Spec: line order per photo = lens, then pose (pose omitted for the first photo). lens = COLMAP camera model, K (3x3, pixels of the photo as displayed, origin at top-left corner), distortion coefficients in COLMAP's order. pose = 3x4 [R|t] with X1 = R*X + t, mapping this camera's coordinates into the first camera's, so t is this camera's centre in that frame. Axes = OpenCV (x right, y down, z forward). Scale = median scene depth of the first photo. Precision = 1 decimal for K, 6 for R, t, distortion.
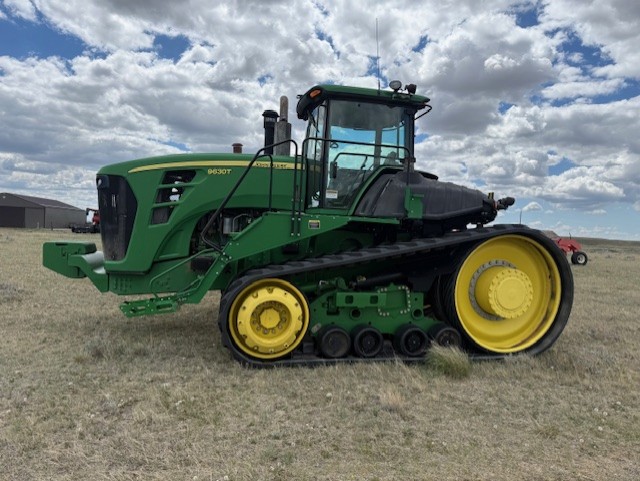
lens RADIAL K [[469.2, 0, 320.2], [0, 469.2, 255.1], [0, 0, 1]] dist [-0.000941, -0.006716]
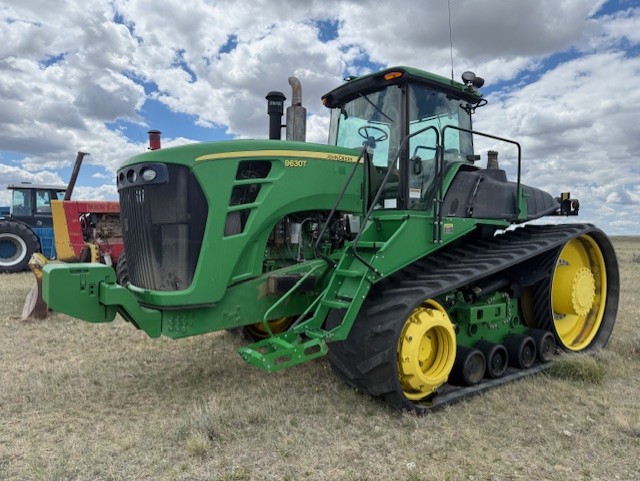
lens RADIAL K [[474.6, 0, 320.0], [0, 474.6, 240.5], [0, 0, 1]] dist [0.007265, 0.001607]
pose [[0.914066, -0.036910, 0.403882, -0.492777], [0.049313, 0.998576, -0.020346, -0.033086], [-0.402556, 0.038514, 0.914585, 0.269153]]
